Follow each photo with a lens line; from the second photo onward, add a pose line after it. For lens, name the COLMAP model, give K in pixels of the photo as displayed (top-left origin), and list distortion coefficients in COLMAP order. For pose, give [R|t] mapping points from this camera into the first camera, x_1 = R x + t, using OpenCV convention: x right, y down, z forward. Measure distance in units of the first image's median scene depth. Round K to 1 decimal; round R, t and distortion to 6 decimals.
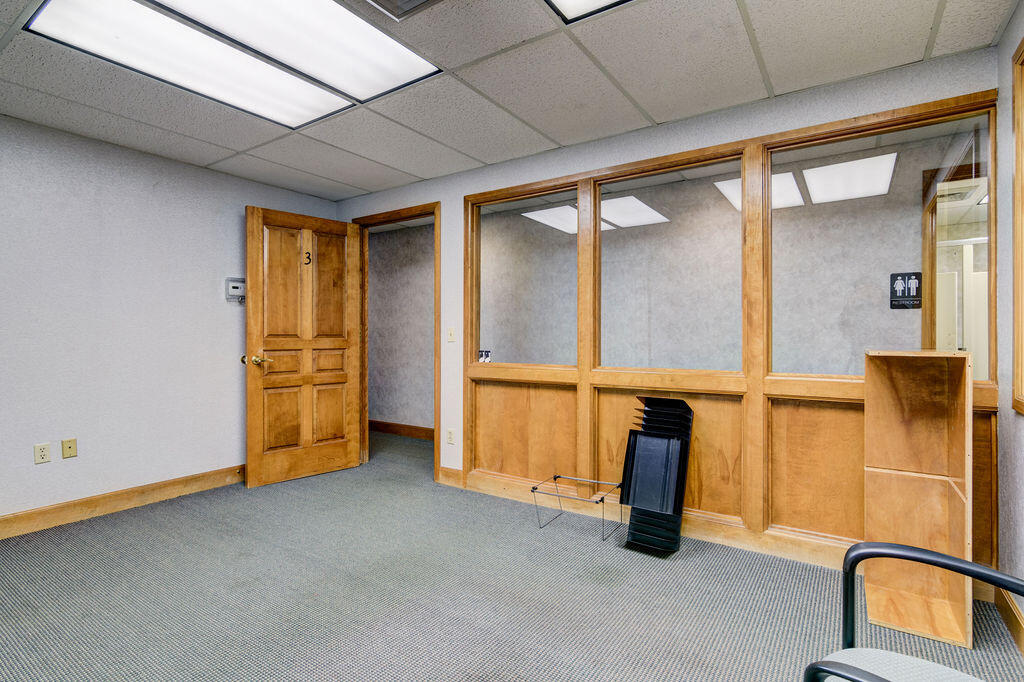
lens RADIAL K [[510.2, 0, 510.6], [0, 510.2, 334.7], [0, 0, 1]] dist [-0.000980, 0.006628]
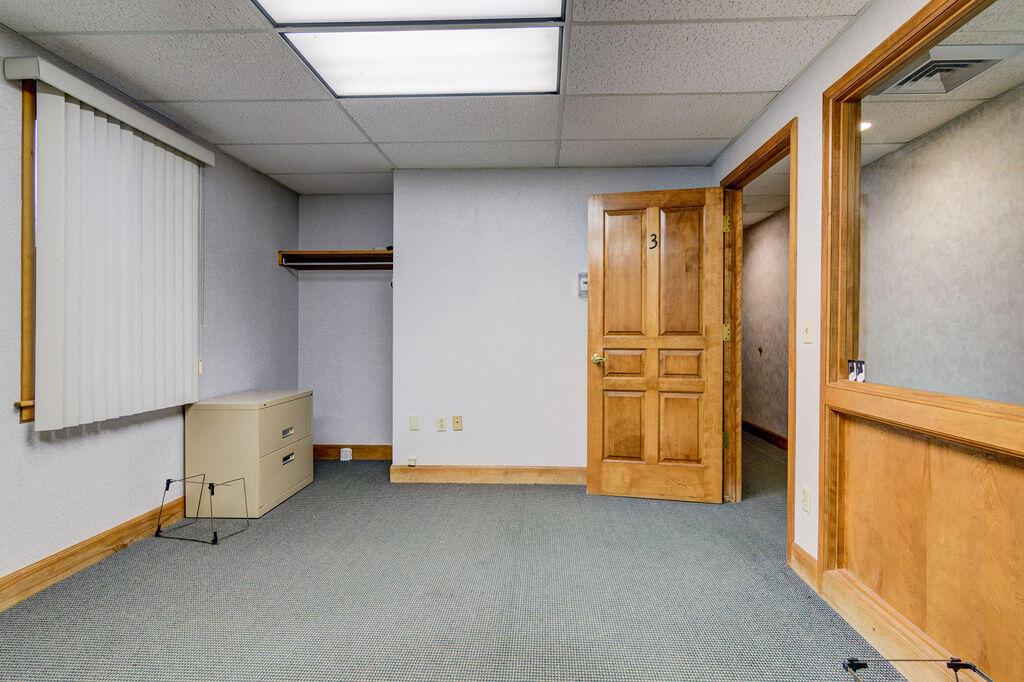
lens RADIAL K [[510.2, 0, 510.6], [0, 510.2, 334.7], [0, 0, 1]] dist [-0.000980, 0.006628]
pose [[0.522443, 0.004092, -0.852664, 0.209901], [0.001020, 0.999985, 0.005424, 0.000431], [0.852673, -0.003704, 0.522431, 0.370997]]
